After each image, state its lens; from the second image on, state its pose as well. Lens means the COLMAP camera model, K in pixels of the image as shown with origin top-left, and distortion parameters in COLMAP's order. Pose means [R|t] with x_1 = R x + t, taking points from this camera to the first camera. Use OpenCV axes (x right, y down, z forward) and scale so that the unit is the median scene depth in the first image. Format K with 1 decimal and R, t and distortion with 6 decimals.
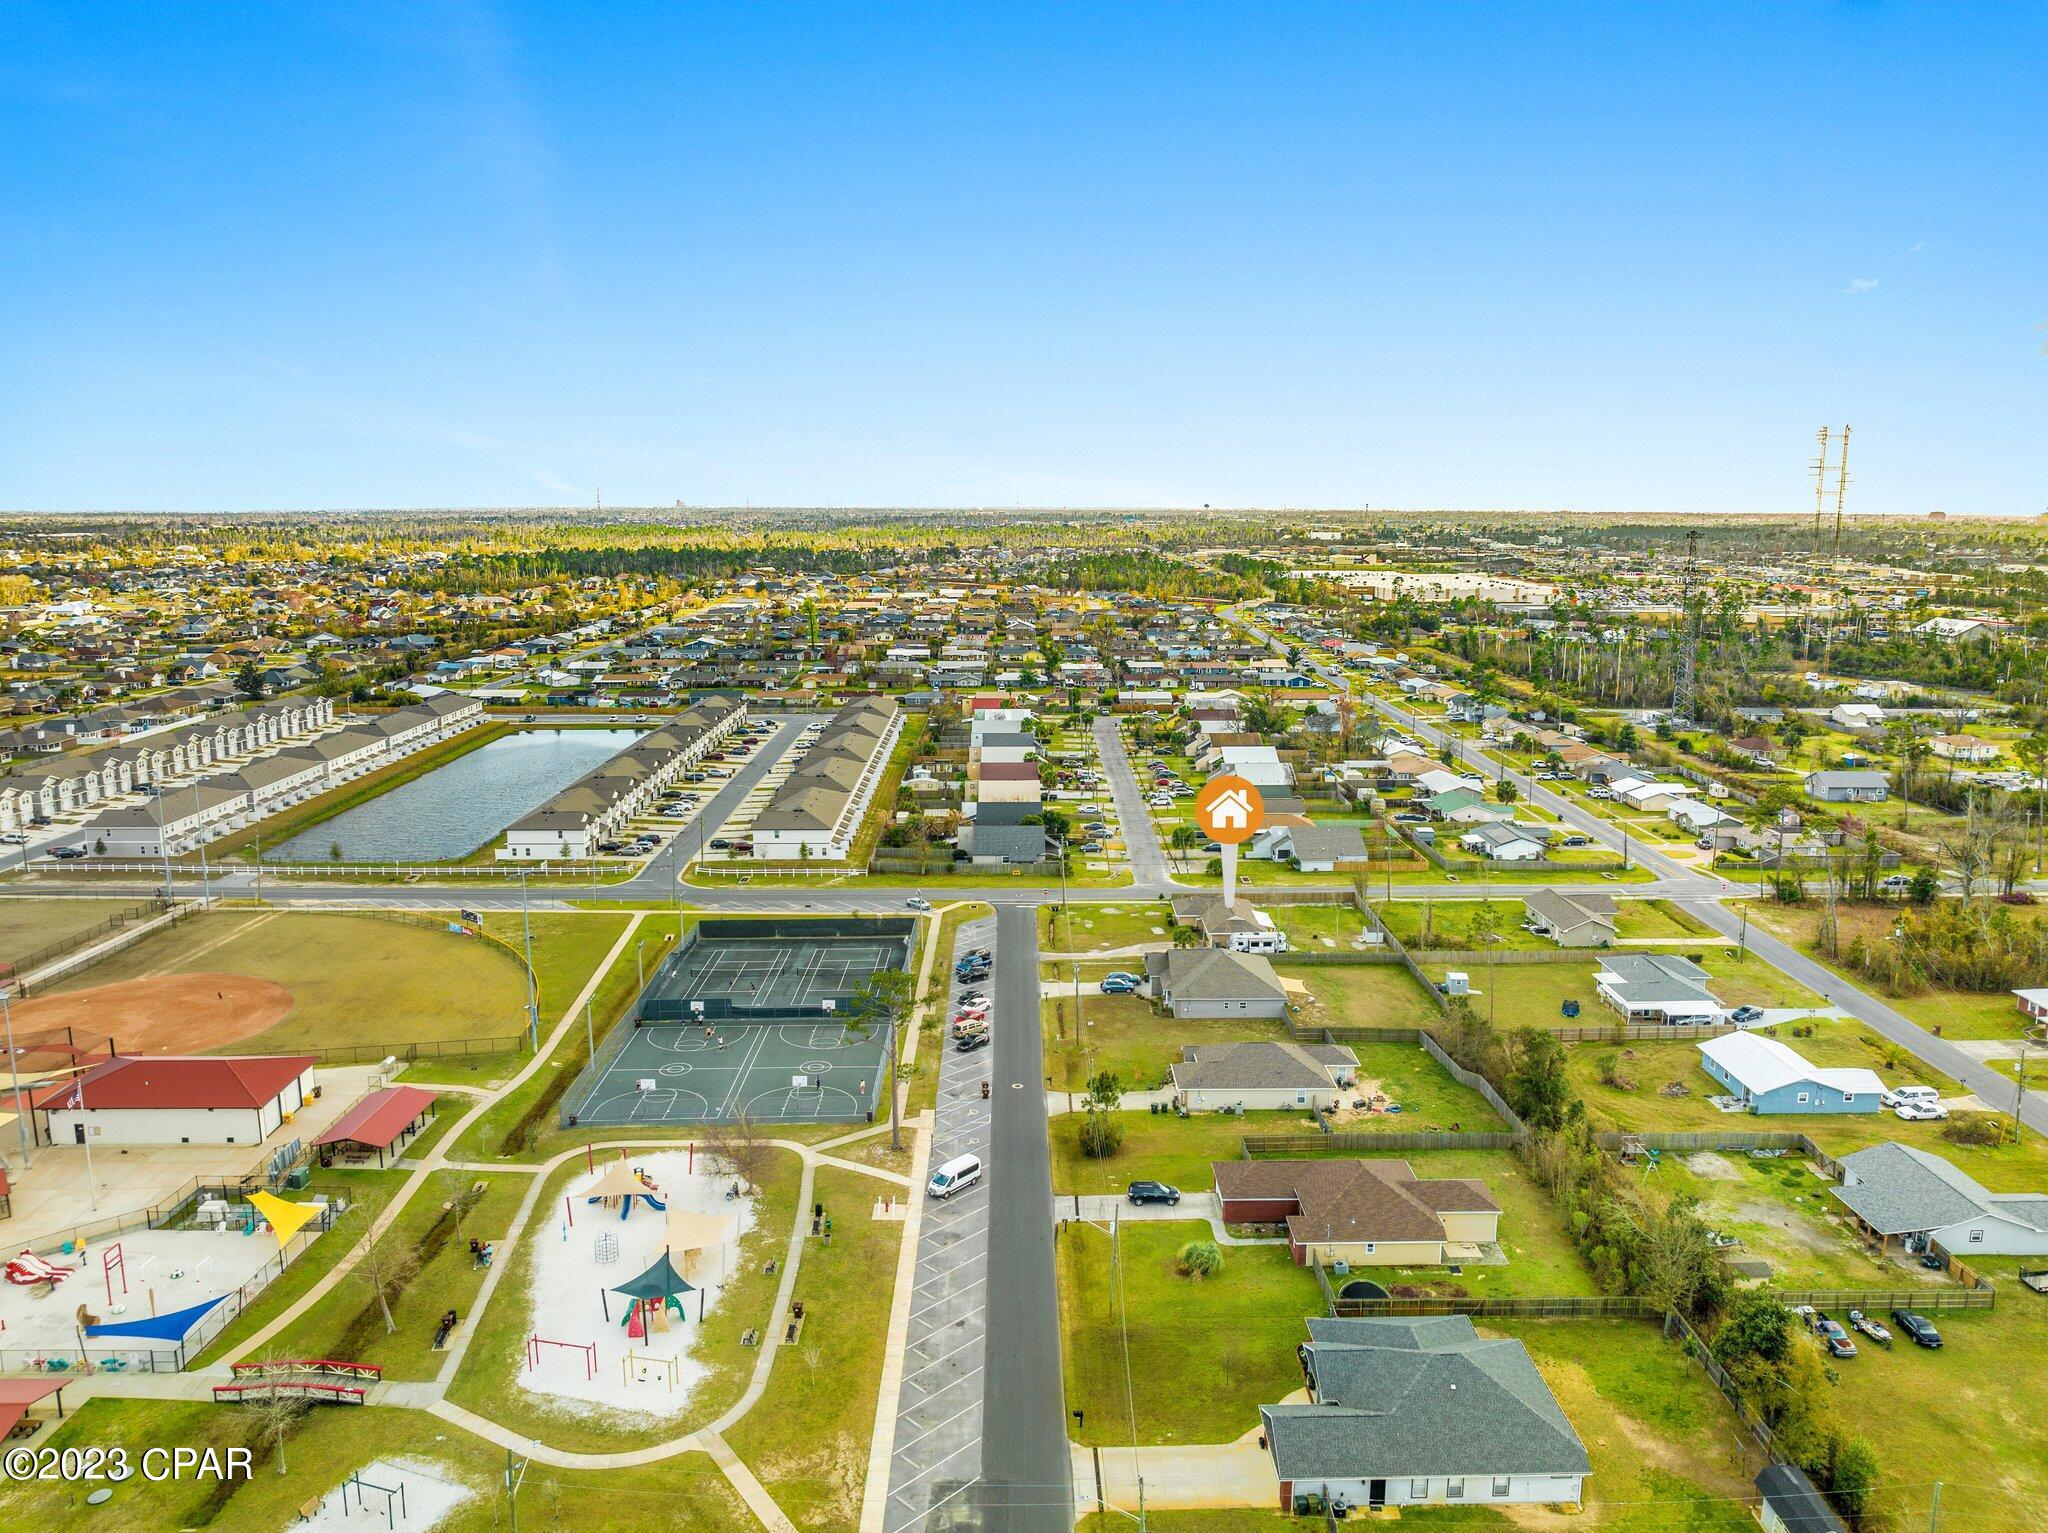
lens RADIAL K [[1438.1, 0, 1024.0], [0, 1438.1, 766.5], [0, 0, 1]] dist [-0.041039, 0.003006]
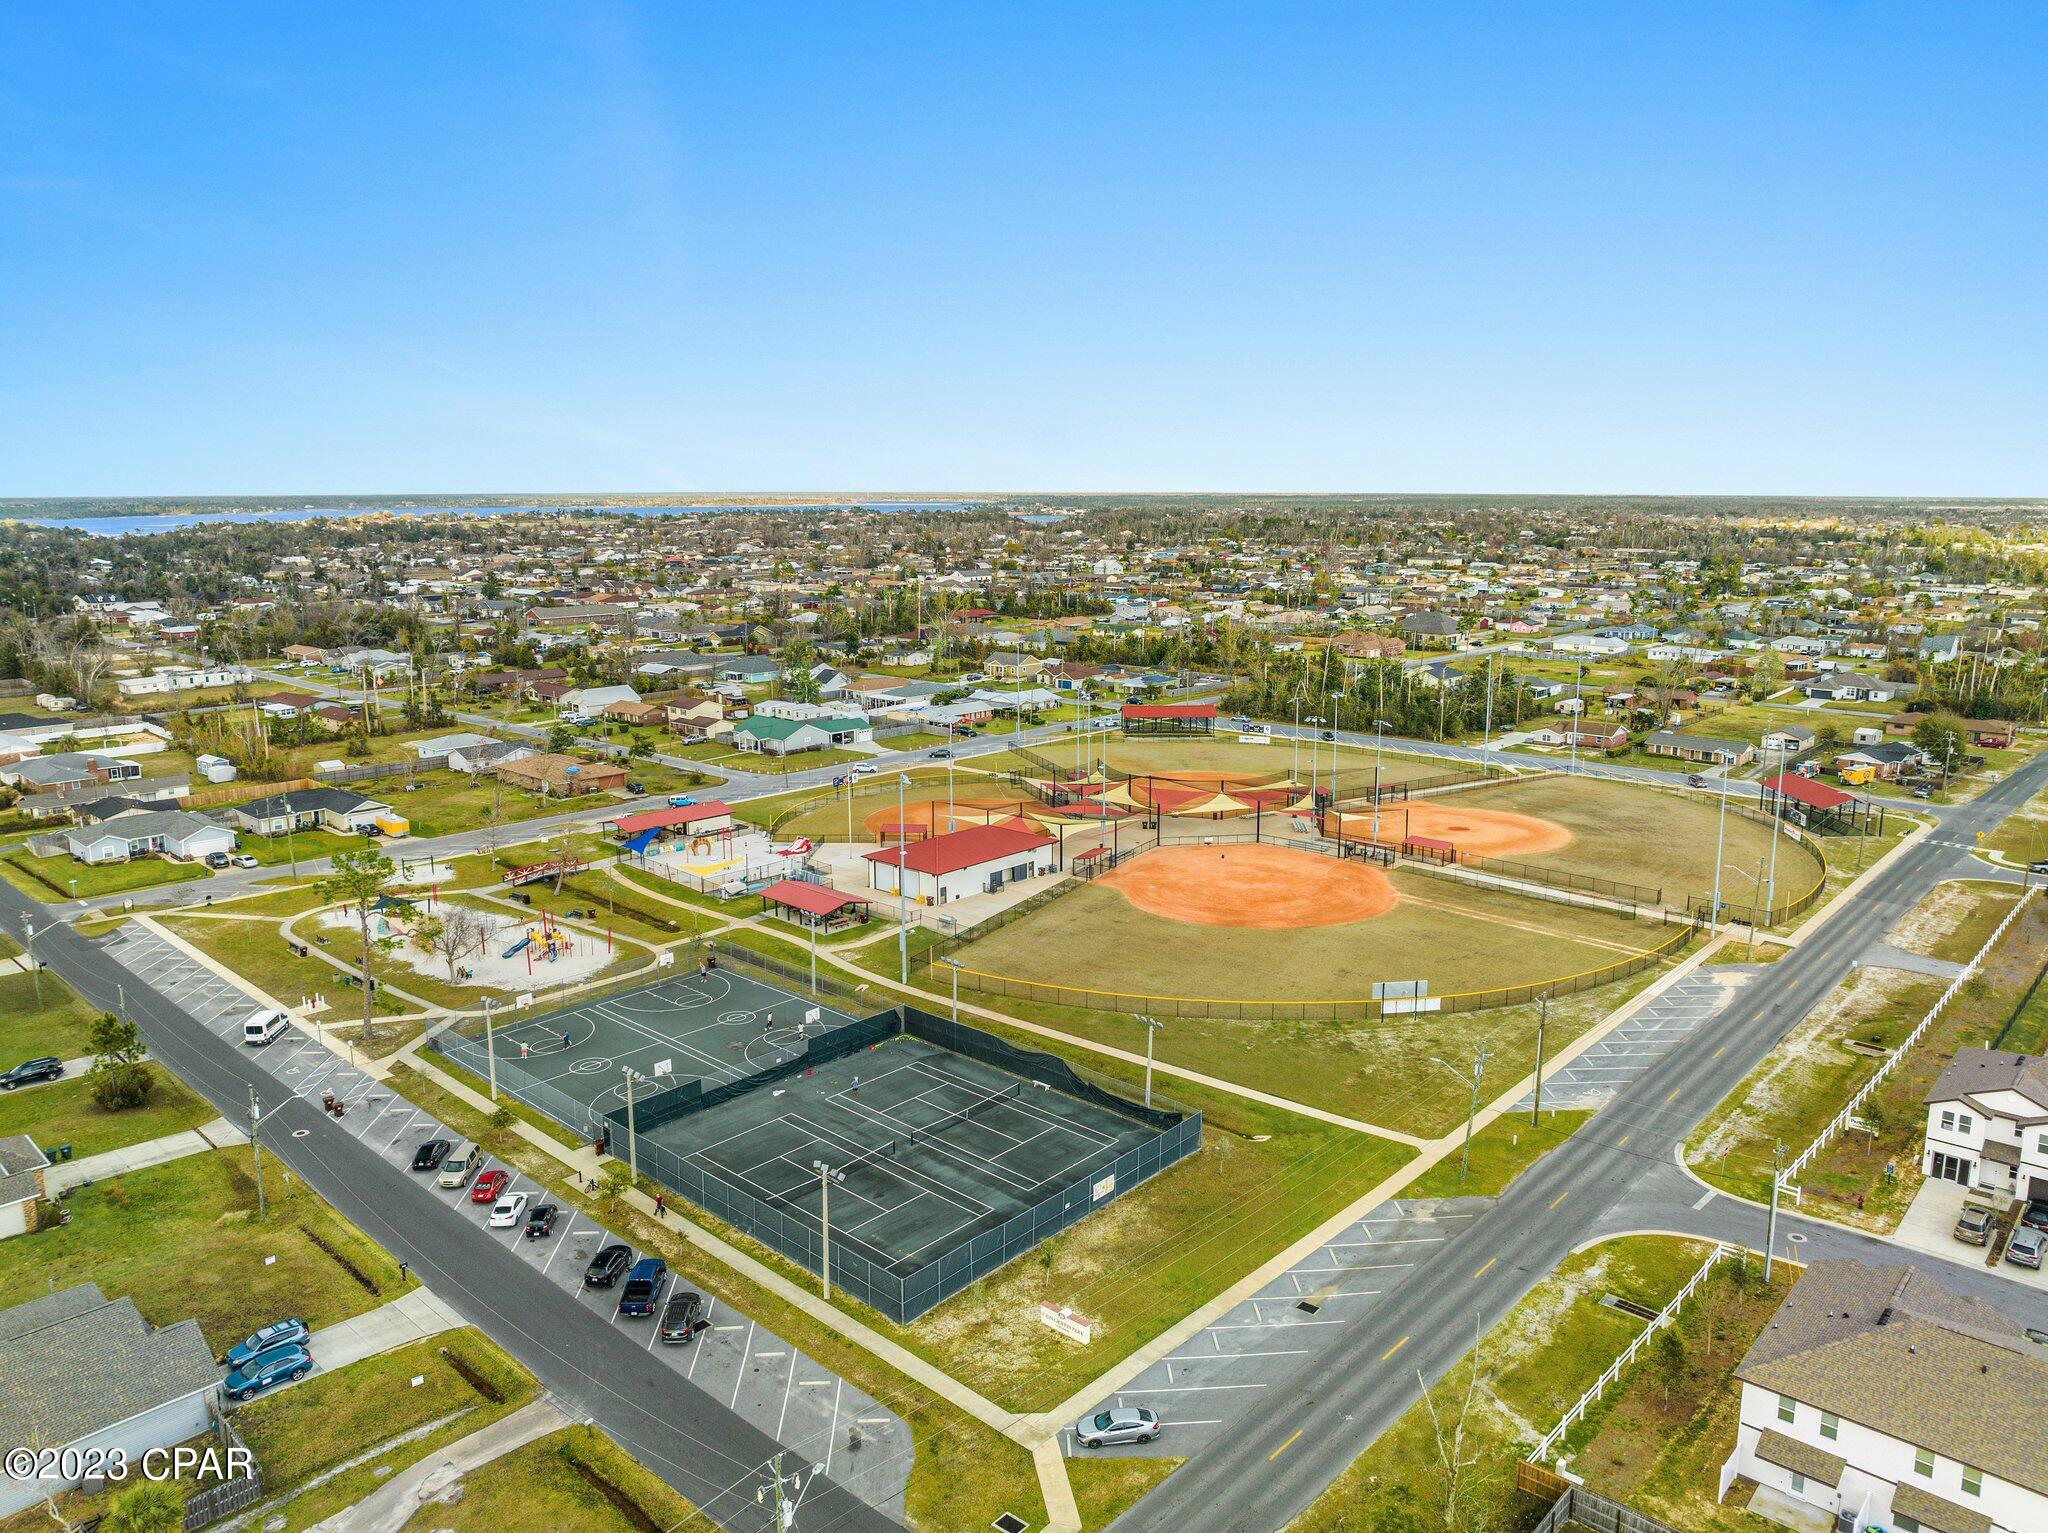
lens RADIAL K [[1439.2, 0, 1042.7], [0, 1439.2, 767.3], [0, 0, 1]] dist [-0.041840, -0.000637]
pose [[-0.680818, 0.137933, -0.719348, 0.179181], [-0.134405, 0.941906, 0.307813, -0.171710], [0.720016, 0.306248, -0.622727, 1.298456]]
